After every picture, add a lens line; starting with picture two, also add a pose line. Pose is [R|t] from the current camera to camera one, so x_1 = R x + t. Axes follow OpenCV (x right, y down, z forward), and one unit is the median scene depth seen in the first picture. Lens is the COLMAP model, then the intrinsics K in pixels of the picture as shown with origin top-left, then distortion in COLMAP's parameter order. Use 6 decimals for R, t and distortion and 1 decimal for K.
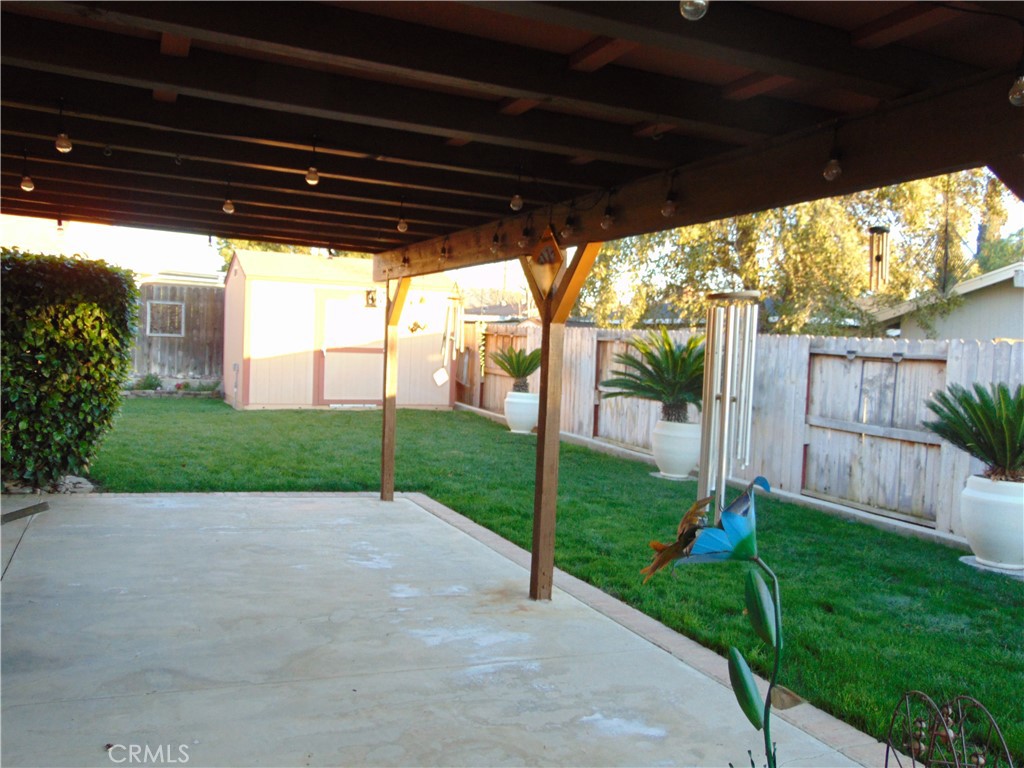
lens RADIAL K [[898.2, 0, 511.7], [0, 898.2, 382.1], [0, 0, 1]] dist [-0.004860, -0.000333]
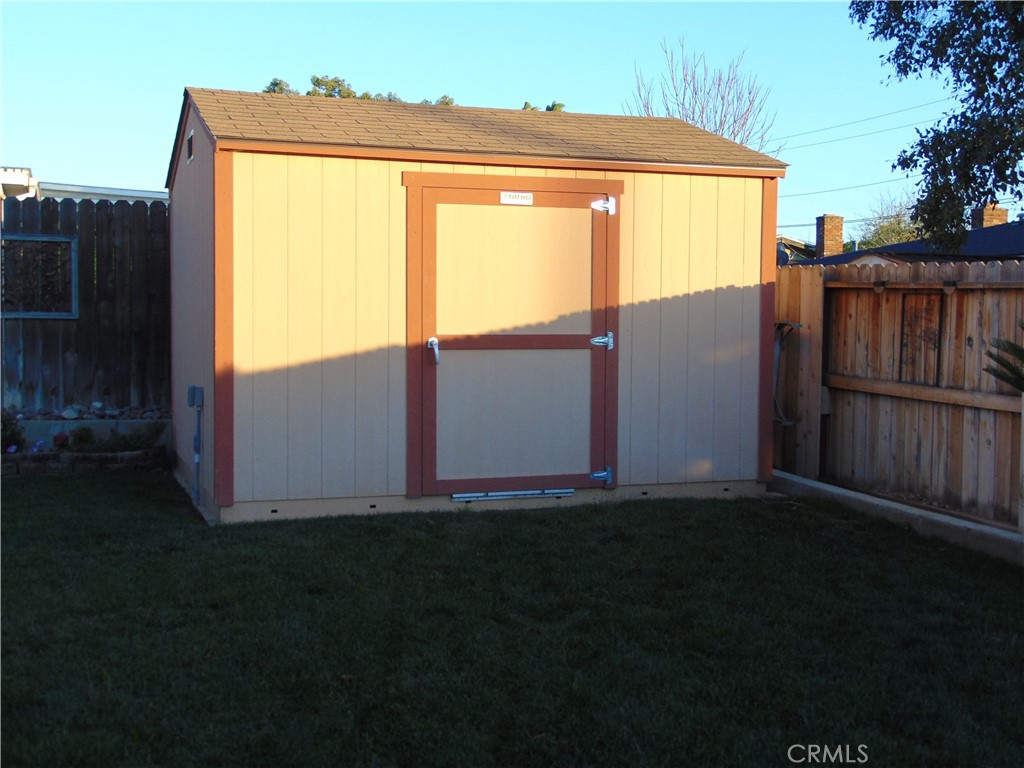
lens RADIAL K [[1242.5, 0, 512.6], [0, 1242.5, 385.3], [0, 0, 1]] dist [-0.018830, 0.000000]
pose [[0.997531, -0.024681, -0.065747, -0.127911], [0.025542, 0.999598, 0.012278, -0.021526], [0.065417, -0.013927, 0.997761, 0.445206]]
